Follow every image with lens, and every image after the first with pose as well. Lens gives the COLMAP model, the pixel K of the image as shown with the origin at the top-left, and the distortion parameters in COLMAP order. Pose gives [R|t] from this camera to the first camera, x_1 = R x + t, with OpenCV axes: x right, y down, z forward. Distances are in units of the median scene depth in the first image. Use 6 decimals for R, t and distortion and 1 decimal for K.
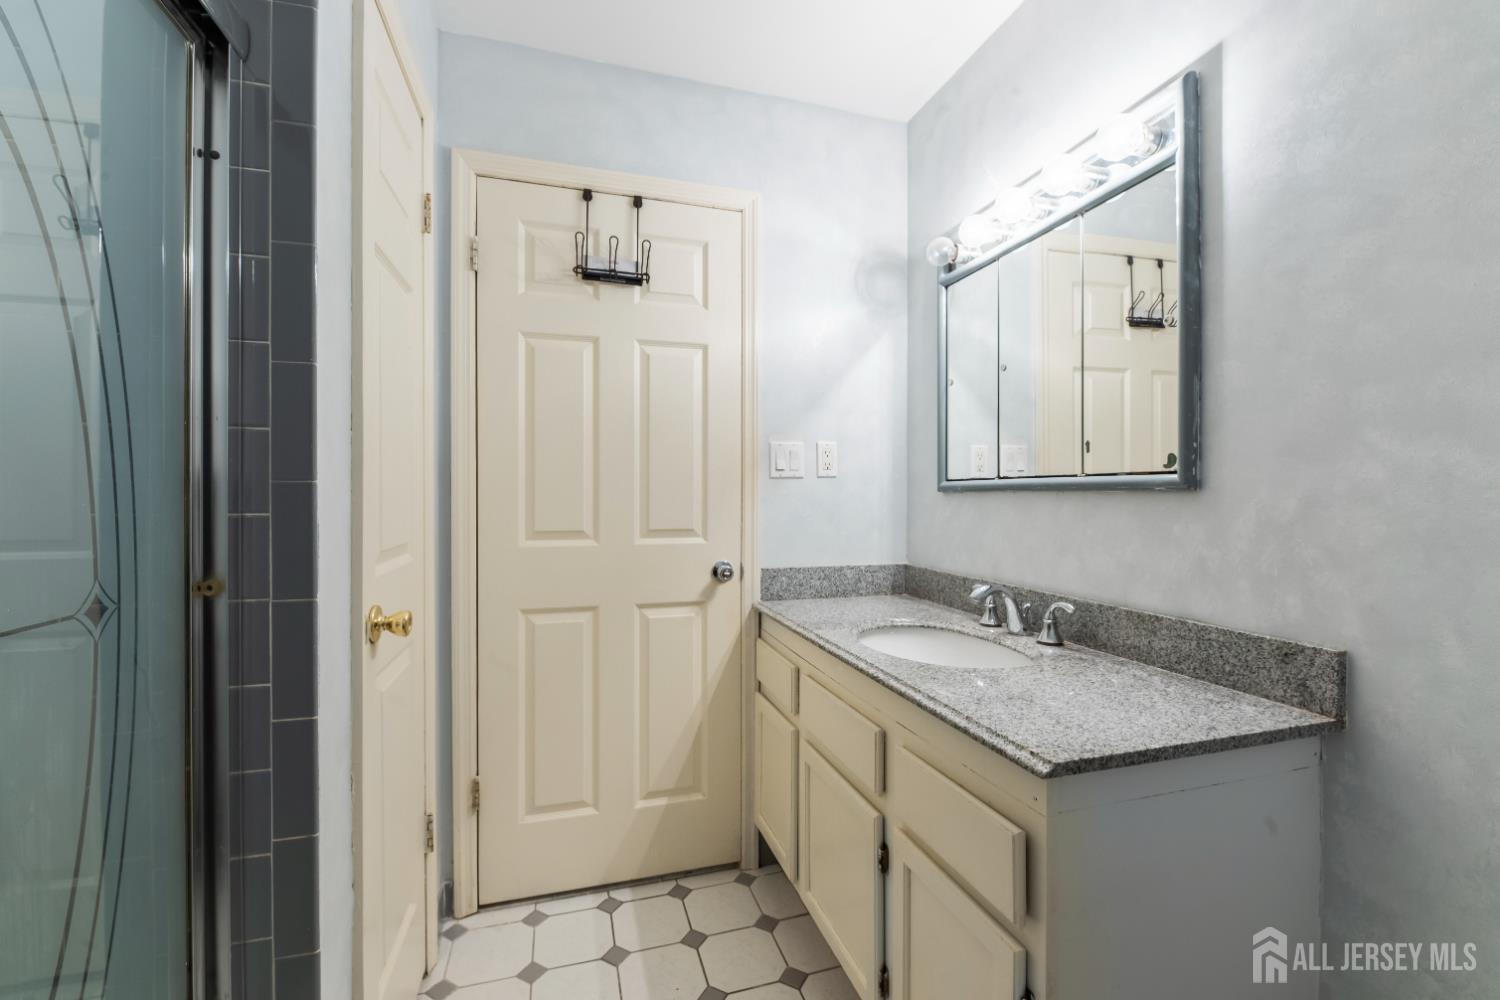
lens RADIAL K [[629.2, 0, 748.5], [0, 629.2, 496.7], [0, 0, 1]] dist [0.001787, -0.001496]
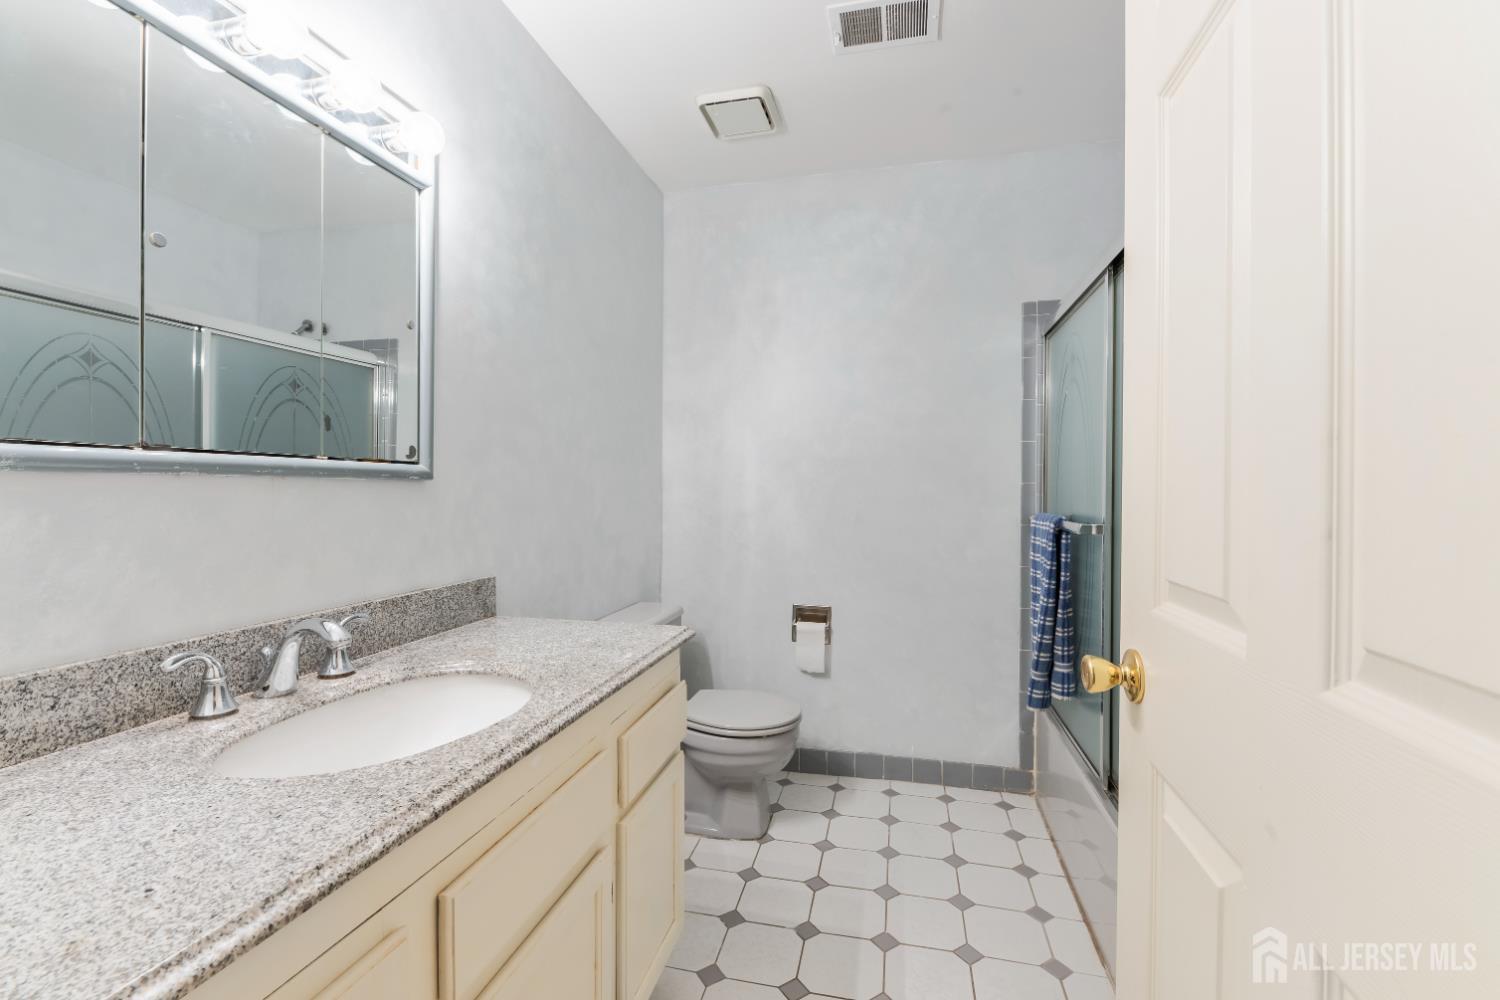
lens RADIAL K [[629.2, 0, 751.2], [0, 629.2, 492.8], [0, 0, 1]] dist [0.001787, -0.001496]
pose [[-0.865242, -0.005617, 0.501323, -0.405226], [-0.002057, 0.999969, 0.007654, 0.004718], [-0.501351, 0.005591, -0.865226, 1.664888]]
